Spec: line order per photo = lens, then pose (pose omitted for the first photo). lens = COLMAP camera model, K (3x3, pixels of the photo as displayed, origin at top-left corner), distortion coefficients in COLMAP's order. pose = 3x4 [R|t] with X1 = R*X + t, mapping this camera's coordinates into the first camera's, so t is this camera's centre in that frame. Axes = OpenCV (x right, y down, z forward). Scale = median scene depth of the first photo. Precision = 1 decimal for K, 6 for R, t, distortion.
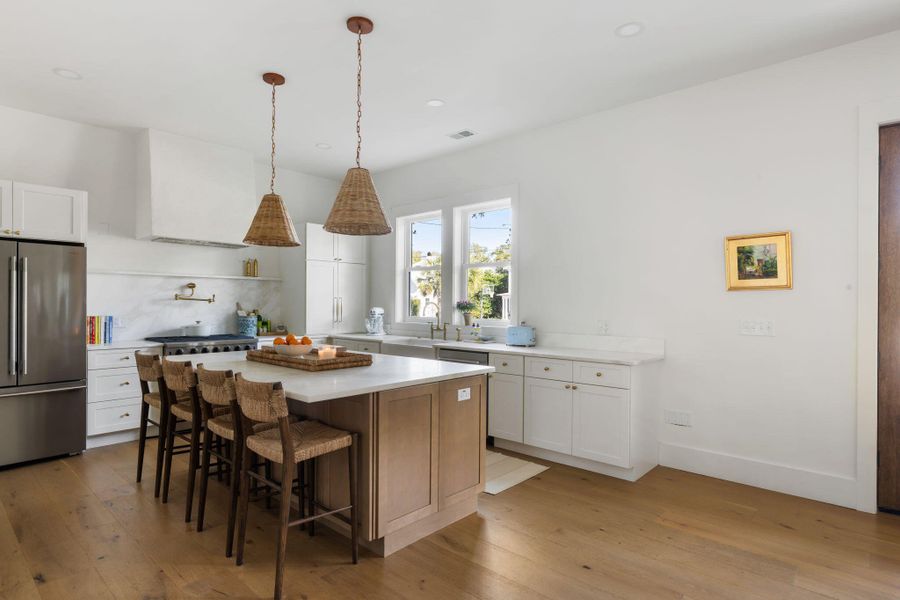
lens RADIAL K [[482.9, 0, 450.0], [0, 482.9, 300.0], [0, 0, 1]] dist [-0.000300, 0.000184]
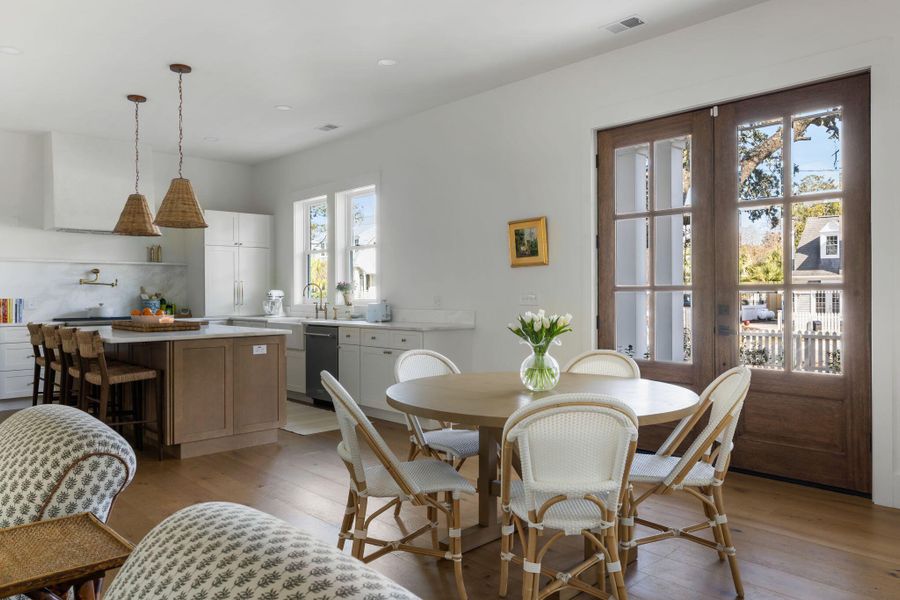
lens RADIAL K [[640.8, 0, 452.4], [0, 640.8, 290.2], [0, 0, 1]] dist [0.002052, 0.000884]
pose [[0.996988, -0.012969, -0.076458, 0.409173], [0.013131, 0.999912, 0.001623, 0.023118], [0.076430, -0.002622, 0.997071, -0.411774]]
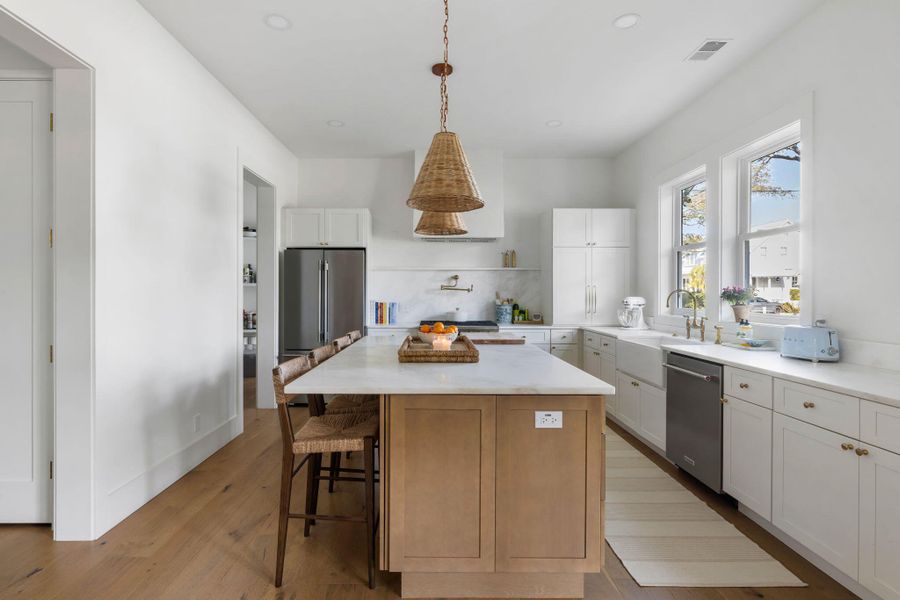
lens RADIAL K [[441.9, 0, 432.5], [0, 441.9, 292.7], [0, 0, 1]] dist [-0.003055, -0.000055]
pose [[0.671475, -0.005787, -0.741004, 0.230953], [0.007334, 0.999972, -0.001164, 0.008292], [0.740991, -0.004653, 0.671499, 0.272739]]
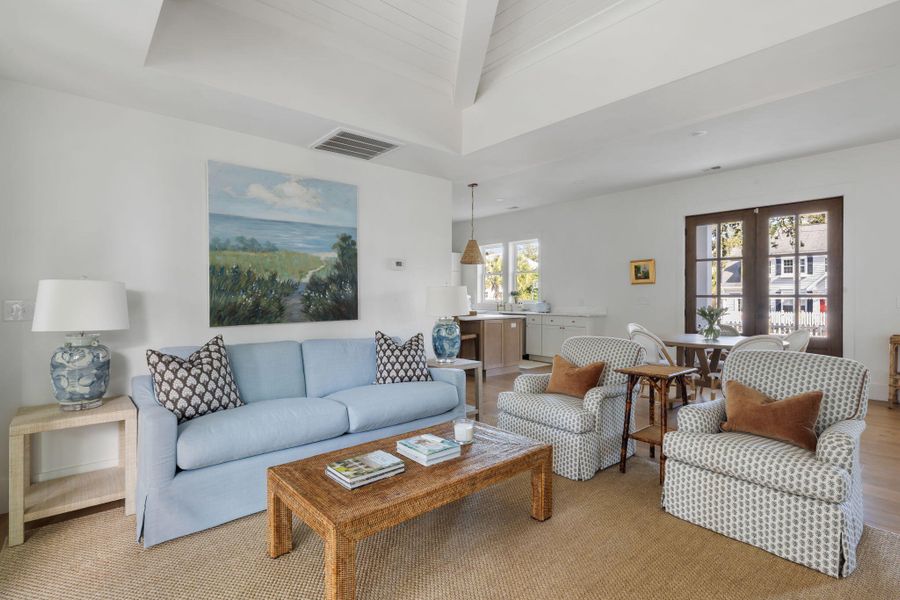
lens RADIAL K [[437.6, 0, 454.6], [0, 437.6, 297.2], [0, 0, 1]] dist [-0.000780, 0.000253]
pose [[0.993468, -0.005959, -0.113958, -0.011248], [0.006831, 0.999950, 0.007263, 0.014018], [0.113909, -0.007994, 0.993459, -0.841090]]
